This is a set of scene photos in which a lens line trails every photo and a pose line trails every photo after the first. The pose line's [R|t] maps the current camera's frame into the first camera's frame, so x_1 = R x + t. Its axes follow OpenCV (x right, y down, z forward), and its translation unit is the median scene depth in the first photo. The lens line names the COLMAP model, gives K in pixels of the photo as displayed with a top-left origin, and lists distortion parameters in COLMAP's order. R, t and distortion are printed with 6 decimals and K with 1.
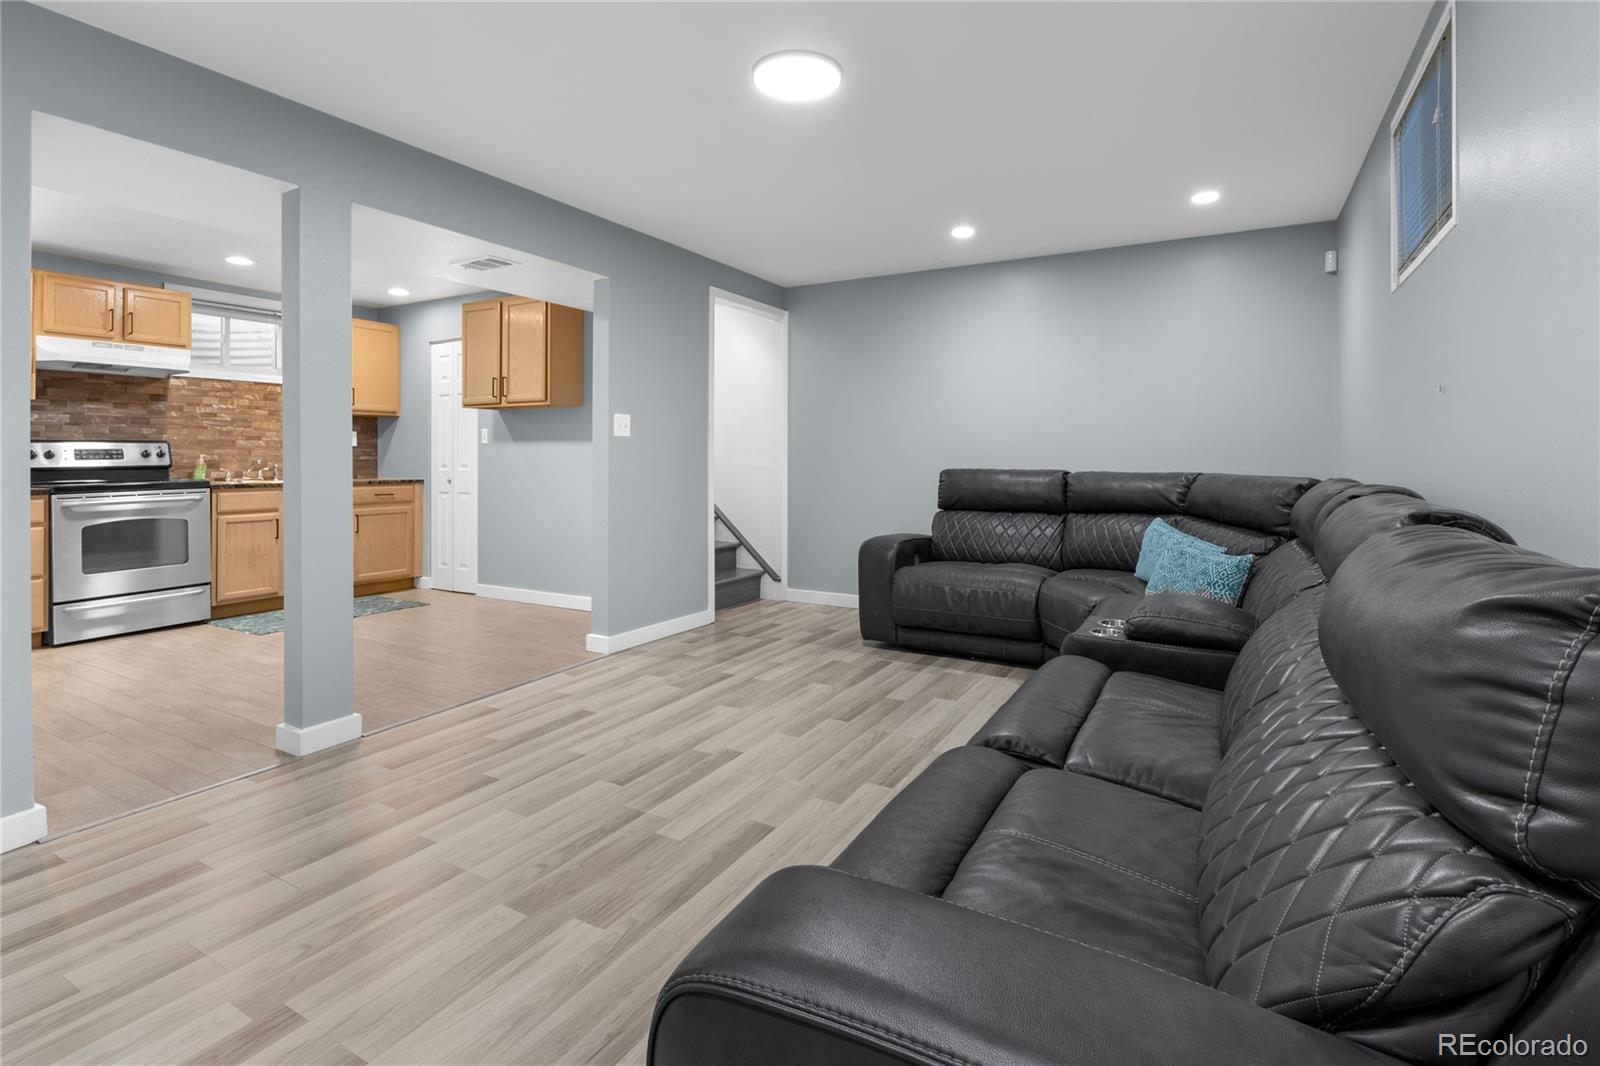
lens RADIAL K [[756.3, 0, 804.4], [0, 756.3, 453.8], [0, 0, 1]] dist [-0.002177, -0.000686]
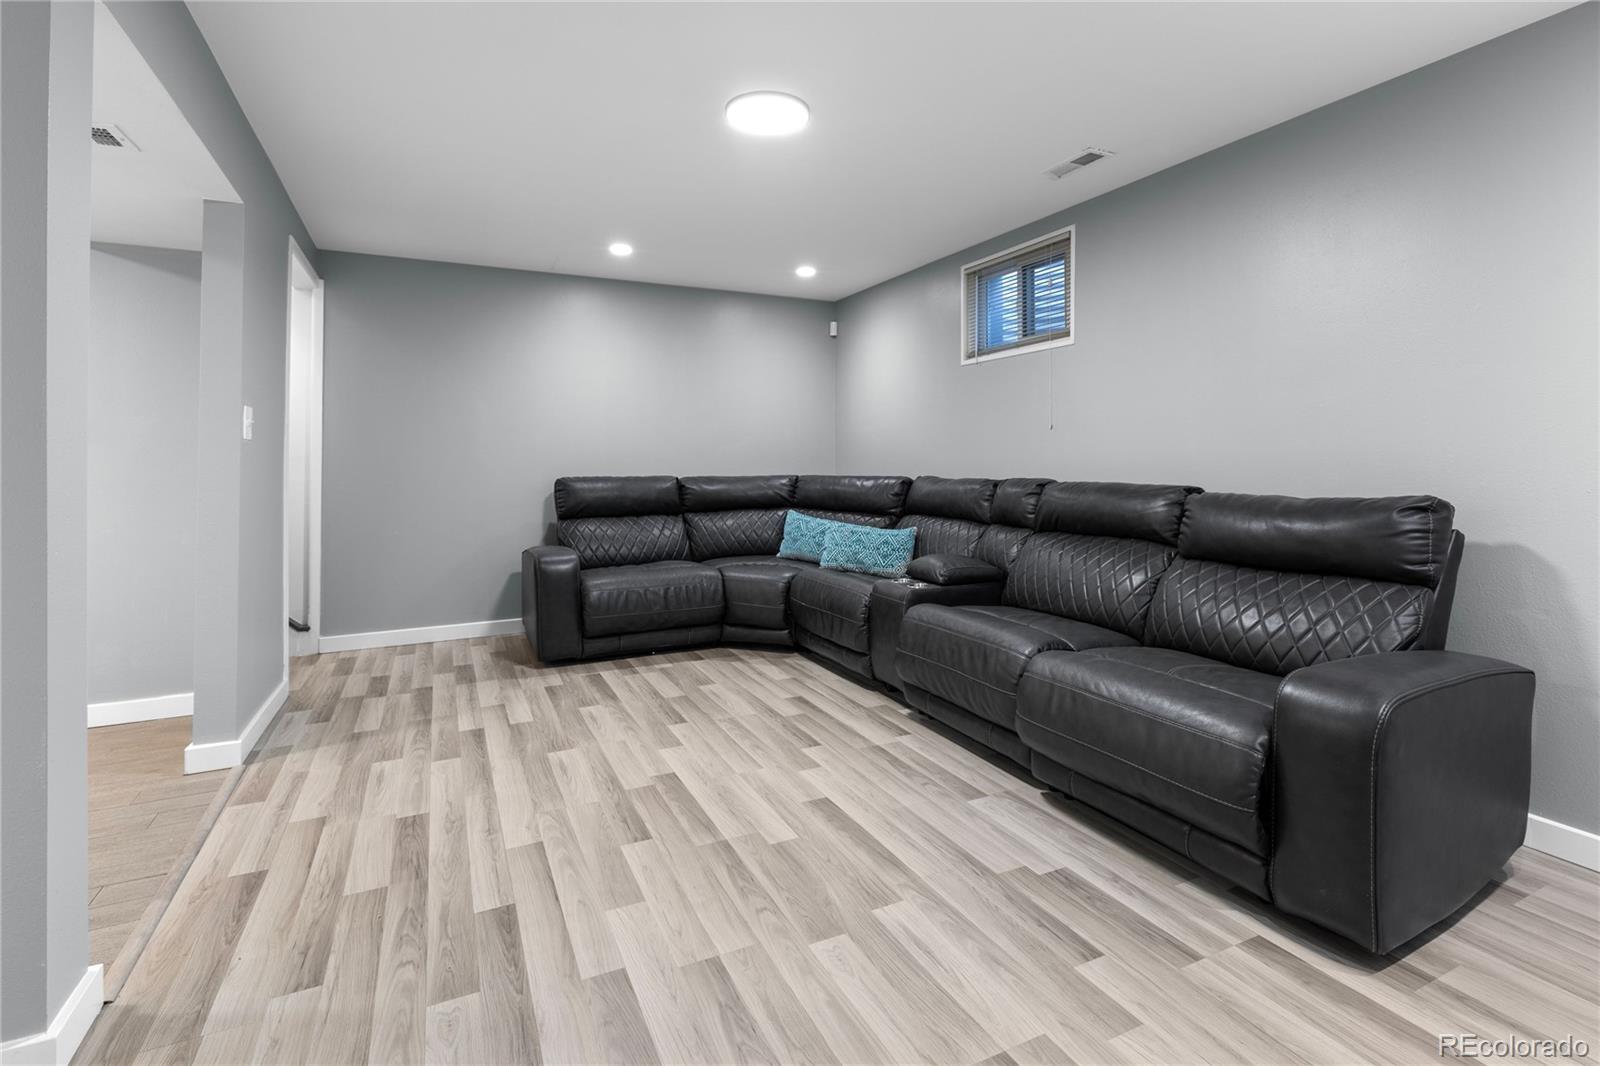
lens RADIAL K [[756.3, 0, 804.4], [0, 756.3, 453.8], [0, 0, 1]] dist [-0.002177, -0.000686]
pose [[0.573695, 0.001166, 0.819068, -0.779883], [0.005640, 0.999970, -0.005374, -0.007557], [-0.819050, 0.007703, 0.573671, 0.303482]]
